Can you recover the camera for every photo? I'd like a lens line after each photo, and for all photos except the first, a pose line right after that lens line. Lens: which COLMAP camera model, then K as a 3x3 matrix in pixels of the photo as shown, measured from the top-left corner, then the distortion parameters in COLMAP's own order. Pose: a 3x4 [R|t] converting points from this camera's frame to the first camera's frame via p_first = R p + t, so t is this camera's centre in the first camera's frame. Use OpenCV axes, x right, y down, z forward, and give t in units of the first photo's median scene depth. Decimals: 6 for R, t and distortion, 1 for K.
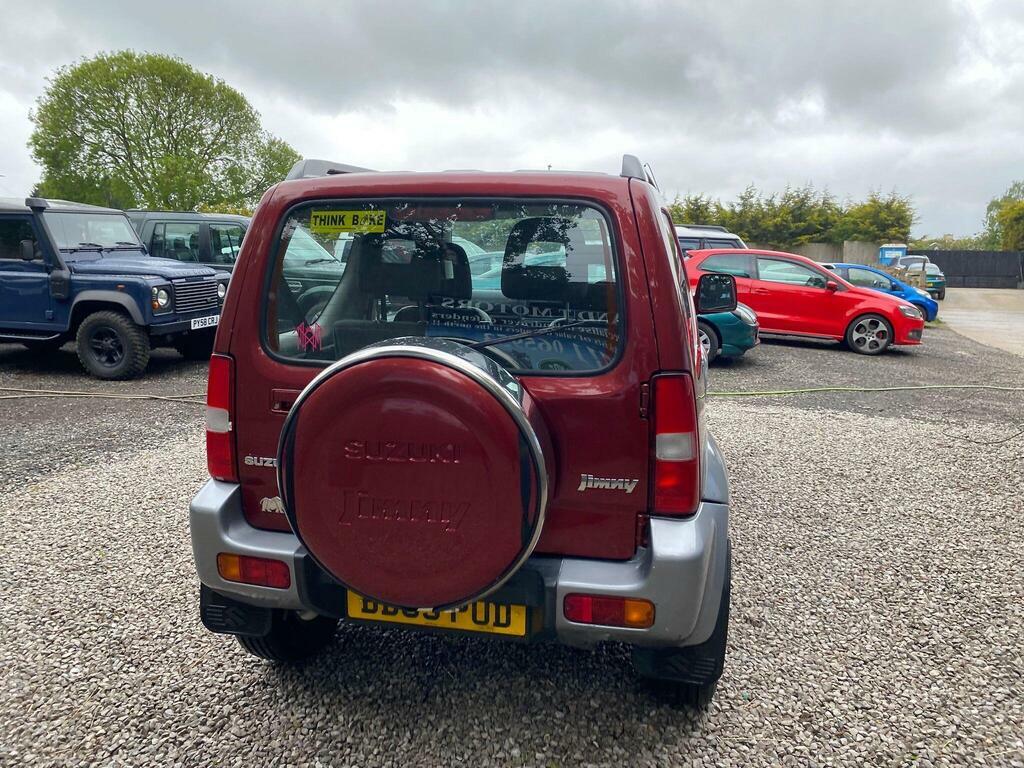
lens RADIAL K [[790.0, 0, 523.5], [0, 790.0, 376.3], [0, 0, 1]] dist [0.008625, -0.005102]
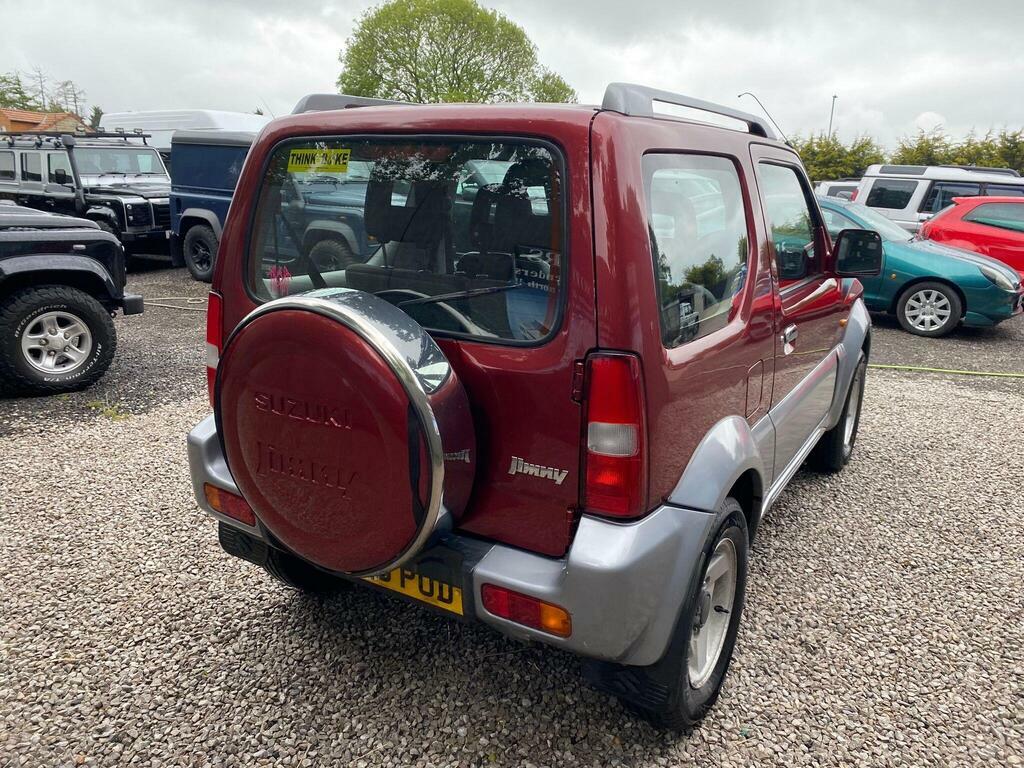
lens RADIAL K [[790.3, 0, 516.4], [0, 790.3, 389.1], [0, 0, 1]] dist [0.009805, -0.005423]
pose [[0.942137, 0.105277, -0.318269, 0.249816], [-0.075928, 0.991749, 0.103288, -0.029854], [0.326517, -0.073146, 0.942357, 0.121952]]
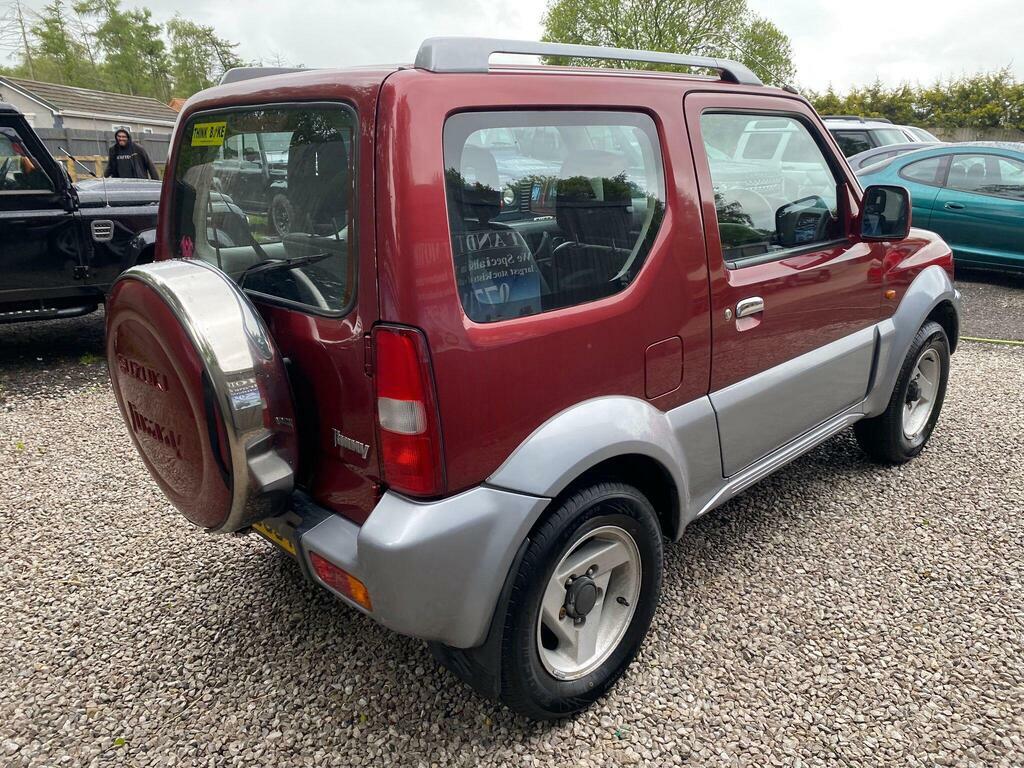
lens RADIAL K [[783.3, 0, 501.8], [0, 783.3, 403.4], [0, 0, 1]] dist [0.008002, -0.002073]
pose [[0.821528, 0.165459, -0.545632, 0.498229], [-0.074601, 0.979934, 0.184836, -0.056213], [0.565266, -0.111143, 0.817387, 0.278201]]
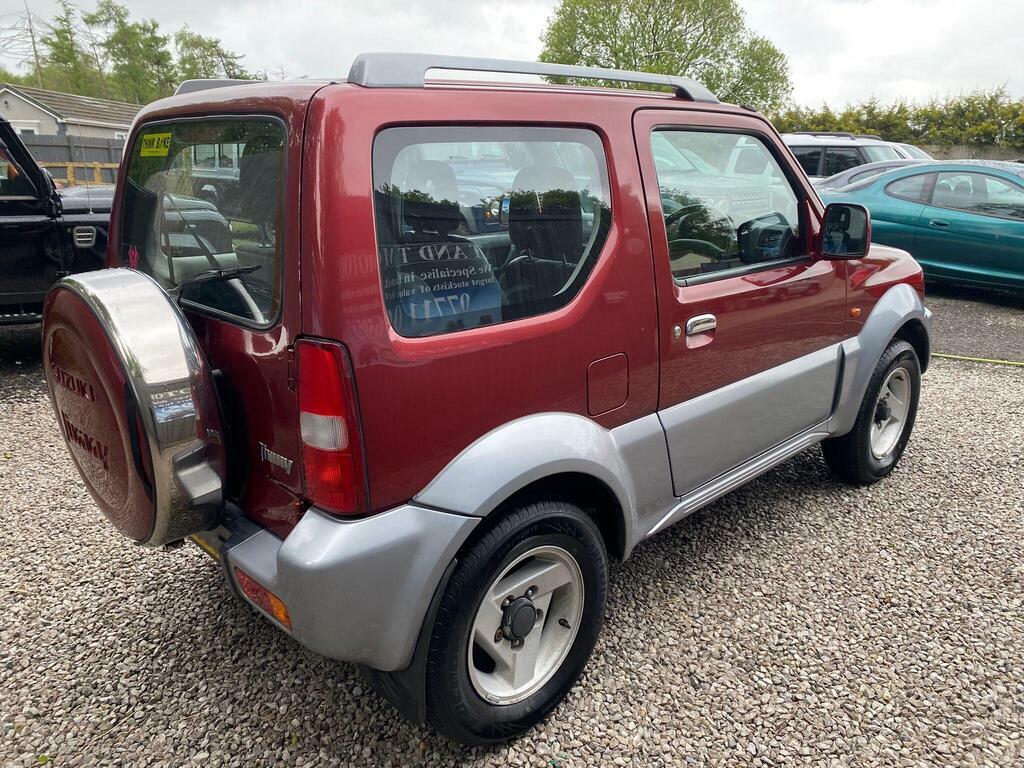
lens RADIAL K [[785.0, 0, 488.9], [0, 785.0, 384.0], [0, 0, 1]] dist [0.003265, 0.004657]
pose [[0.812490, 0.158380, -0.561049, 0.534684], [-0.088269, 0.984715, 0.150151, -0.064407], [0.576255, -0.072473, 0.814051, 0.315828]]
